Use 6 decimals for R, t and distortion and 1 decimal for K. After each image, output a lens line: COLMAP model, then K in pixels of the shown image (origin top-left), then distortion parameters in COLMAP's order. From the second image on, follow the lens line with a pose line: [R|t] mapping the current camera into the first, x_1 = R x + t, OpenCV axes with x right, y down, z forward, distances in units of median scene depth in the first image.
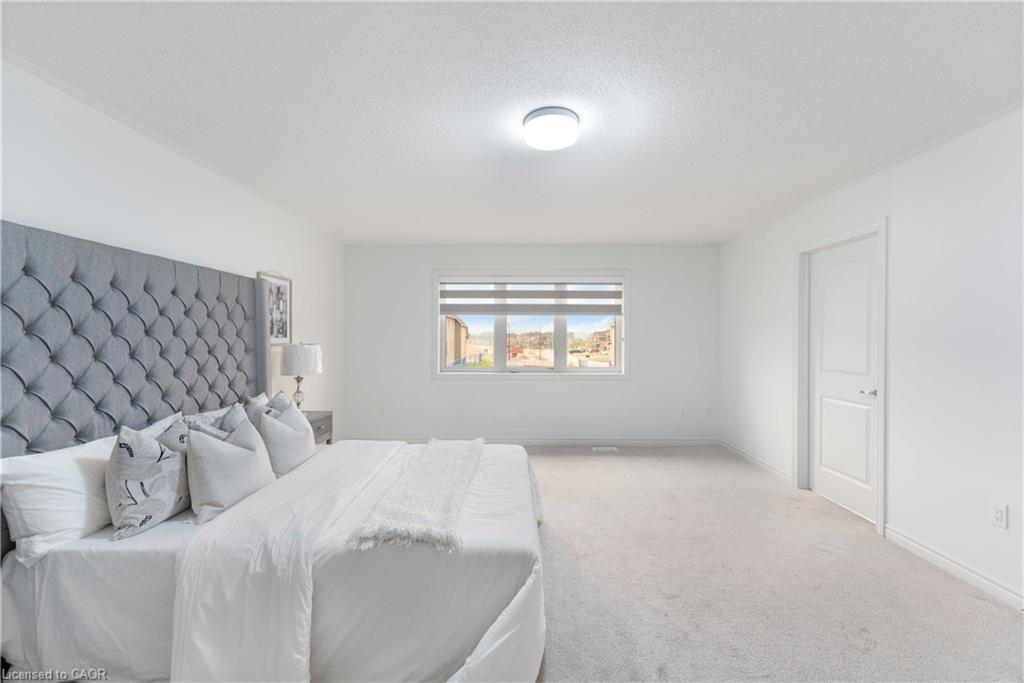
lens RADIAL K [[408.2, 0, 510.7], [0, 408.2, 339.4], [0, 0, 1]] dist [-0.000590, -0.000334]
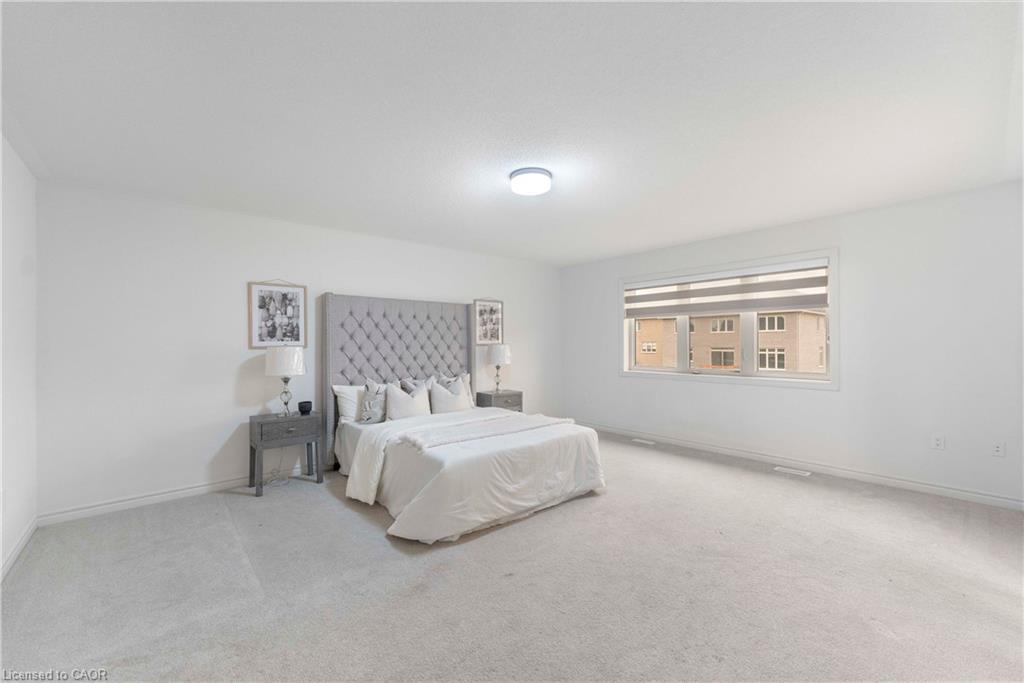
lens RADIAL K [[408.2, 0, 513.5], [0, 408.2, 345.4], [0, 0, 1]] dist [-0.000590, -0.000334]
pose [[0.660706, -0.002154, -0.750642, 0.806380], [0.005145, 0.999985, 0.001659, 0.017166], [0.750627, -0.004958, 0.660707, 0.052413]]
